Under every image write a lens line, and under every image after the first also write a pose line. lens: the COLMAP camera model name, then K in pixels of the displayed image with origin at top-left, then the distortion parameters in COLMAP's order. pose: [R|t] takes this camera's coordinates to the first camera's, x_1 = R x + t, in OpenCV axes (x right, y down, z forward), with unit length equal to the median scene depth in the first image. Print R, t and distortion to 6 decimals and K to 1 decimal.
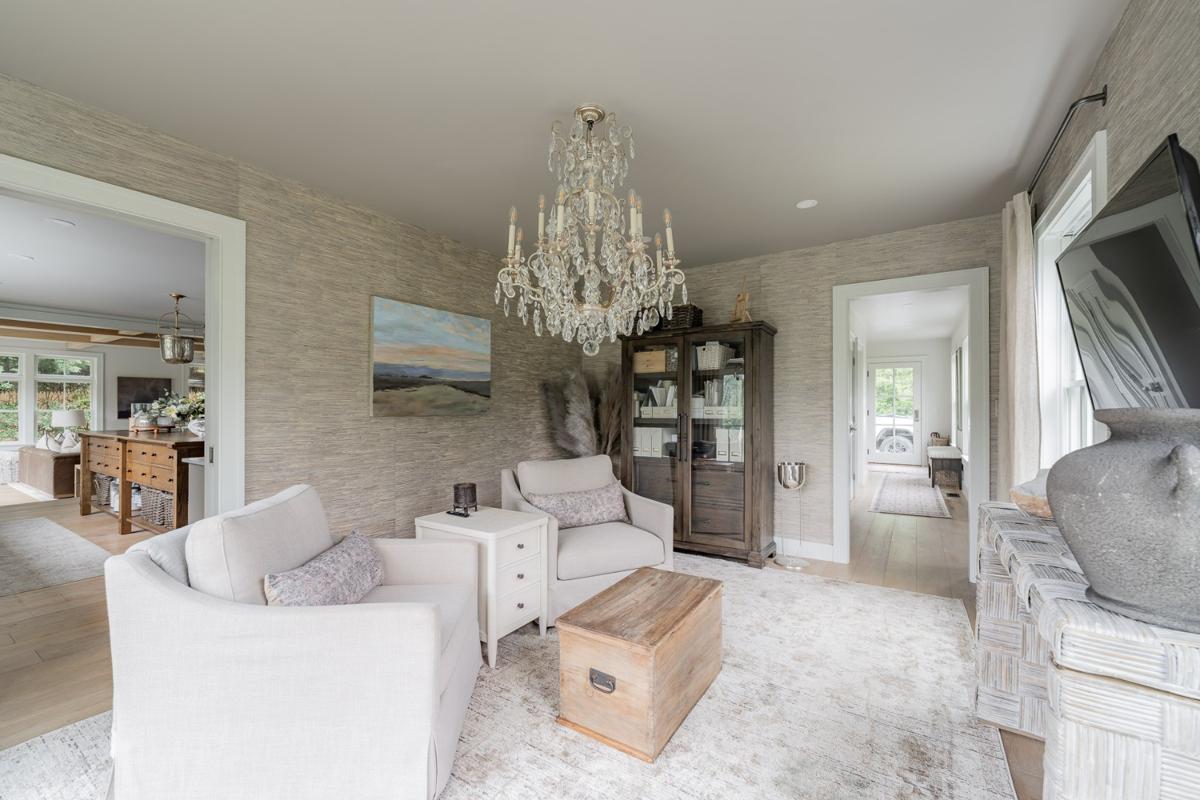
lens RADIAL K [[491.6, 0, 600.0], [0, 491.6, 400.0], [0, 0, 1]] dist [-0.000891, -0.000302]
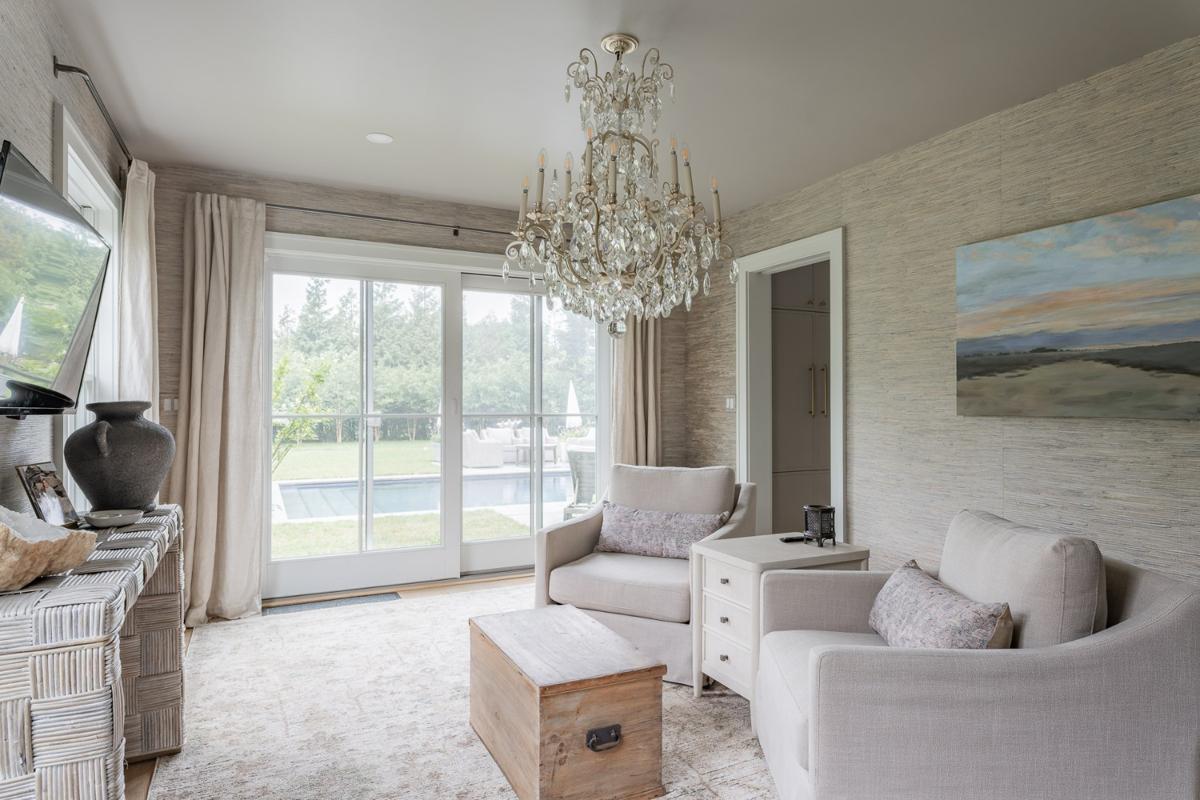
lens RADIAL K [[698.8, 0, 600.0], [0, 698.8, 400.0], [0, 0, 1]] dist [-0.003639, -0.000787]
pose [[-0.517328, -0.007738, -0.855752, 0.651111], [0.007778, 0.999875, -0.013743, 0.020310], [0.855752, -0.013766, -0.517203, 1.034331]]
